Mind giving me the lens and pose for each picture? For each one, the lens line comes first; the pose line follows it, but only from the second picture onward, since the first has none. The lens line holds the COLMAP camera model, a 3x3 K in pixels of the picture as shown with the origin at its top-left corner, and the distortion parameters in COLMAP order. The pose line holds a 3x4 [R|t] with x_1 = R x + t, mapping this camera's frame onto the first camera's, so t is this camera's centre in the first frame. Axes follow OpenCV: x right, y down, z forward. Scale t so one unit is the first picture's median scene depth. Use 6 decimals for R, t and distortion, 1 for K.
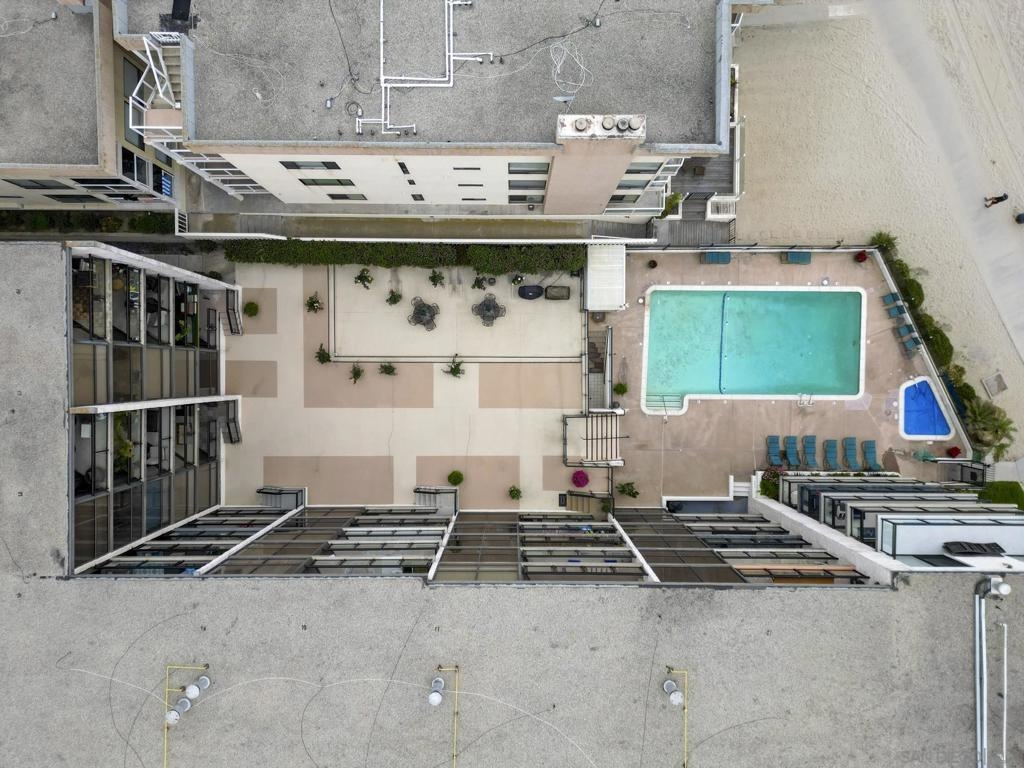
lens RADIAL K [[715.0, 0, 508.1], [0, 715.0, 383.6], [0, 0, 1]] dist [0.057032, -0.003319]
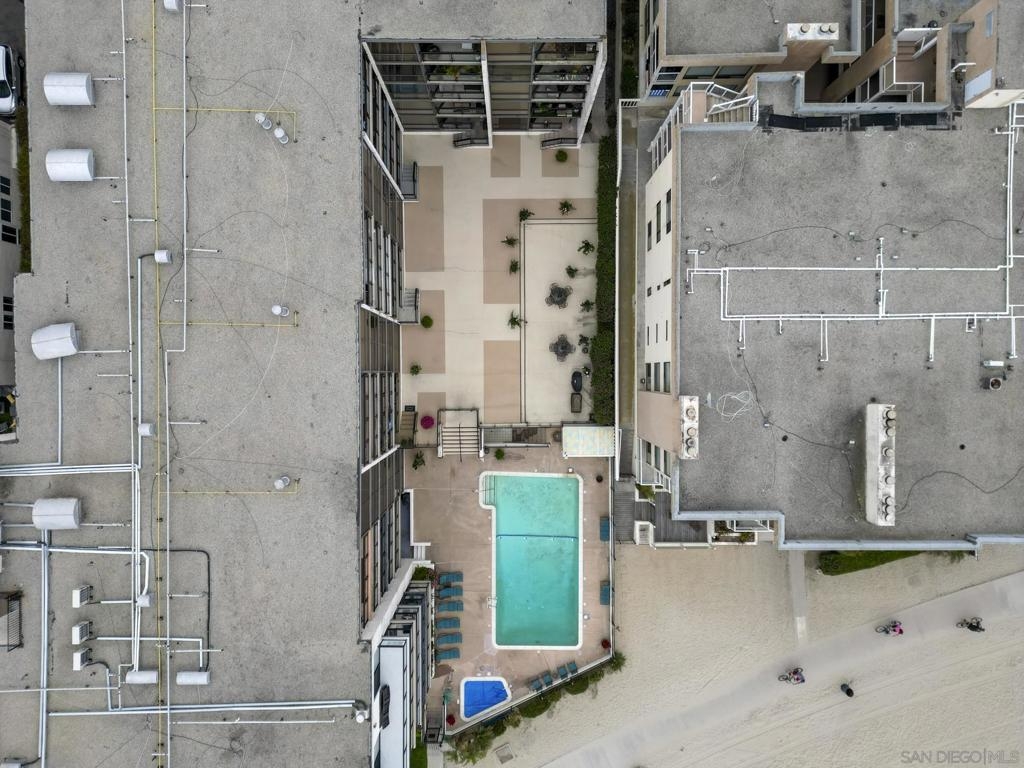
lens RADIAL K [[715.0, 0, 516.5], [0, 715.0, 387.2], [0, 0, 1]] dist [0.057032, -0.003319]
pose [[0.006663, 0.999675, 0.024616, 0.010409], [-0.999668, 0.007271, -0.024707, 0.008790], [-0.024878, -0.024443, 0.999392, -0.258540]]
